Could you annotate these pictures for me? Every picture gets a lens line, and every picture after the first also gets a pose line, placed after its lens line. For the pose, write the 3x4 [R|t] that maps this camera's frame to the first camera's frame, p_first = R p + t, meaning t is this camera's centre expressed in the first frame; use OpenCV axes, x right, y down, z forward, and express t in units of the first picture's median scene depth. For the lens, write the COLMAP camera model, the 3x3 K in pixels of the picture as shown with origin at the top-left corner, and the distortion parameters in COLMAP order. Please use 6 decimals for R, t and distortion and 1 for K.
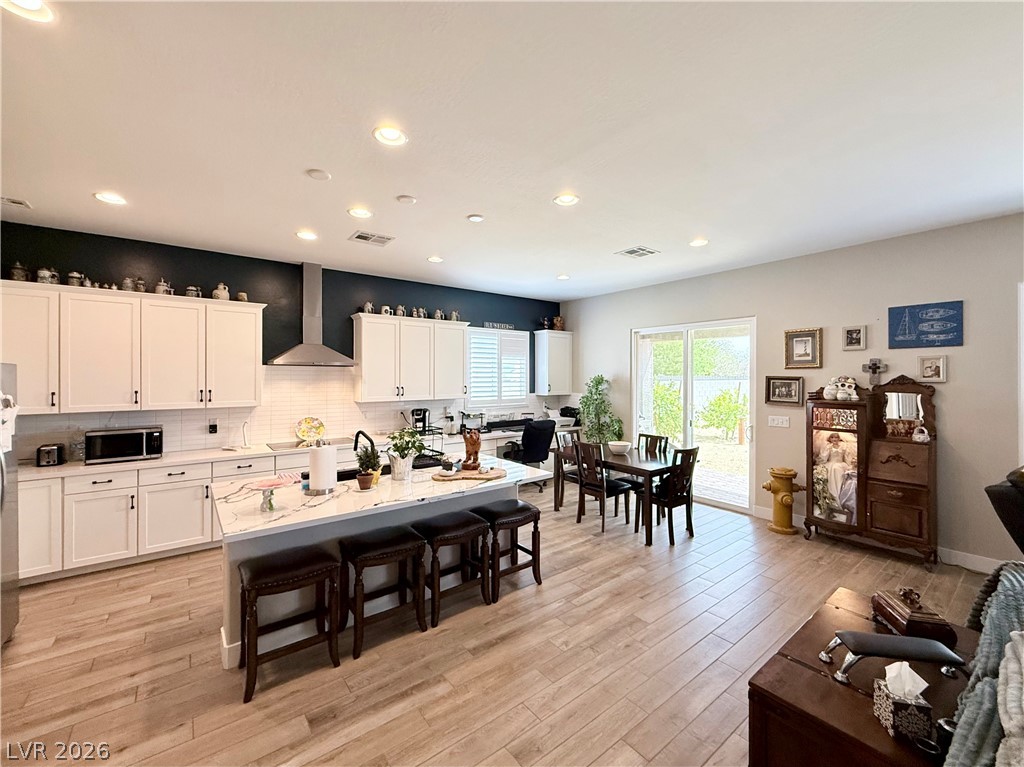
lens RADIAL K [[425.0, 0, 517.4], [0, 425.0, 375.7], [0, 0, 1]] dist [0.000426, 0.000184]
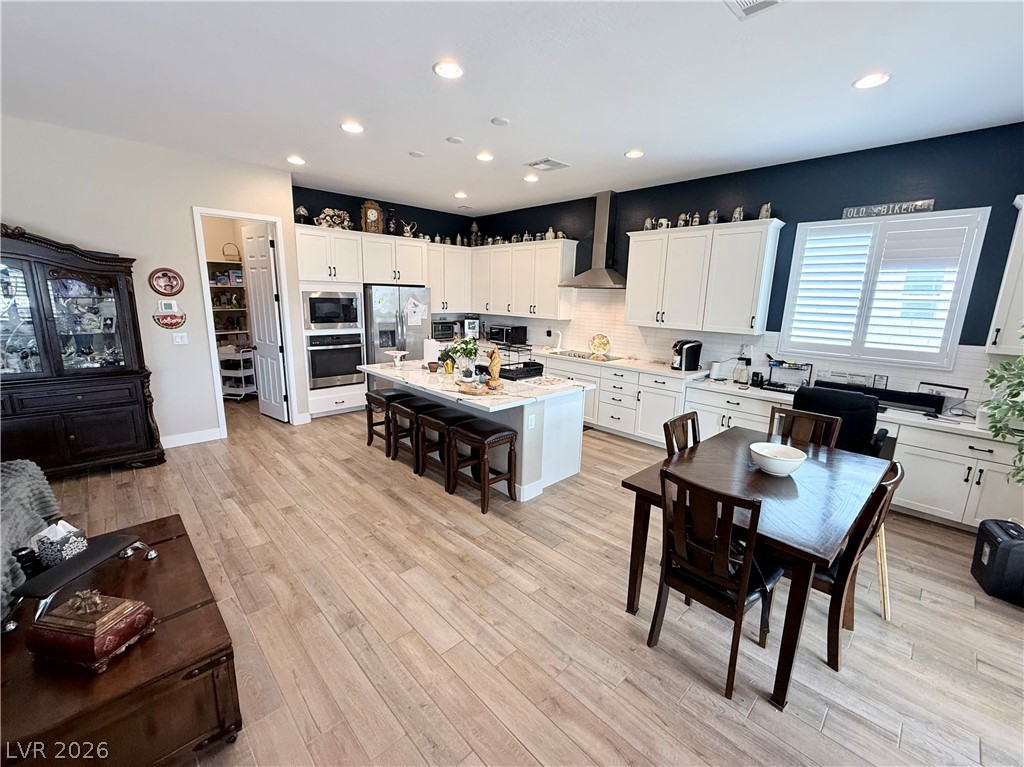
lens RADIAL K [[427.4, 0, 512.0], [0, 427.4, 383.5], [0, 0, 1]] dist [-0.000086, 0.000366]
pose [[0.095428, 0.205631, -0.973966, 0.751406], [-0.023254, 0.978625, 0.204336, -0.002964], [0.995165, 0.003149, 0.098170, 0.760834]]
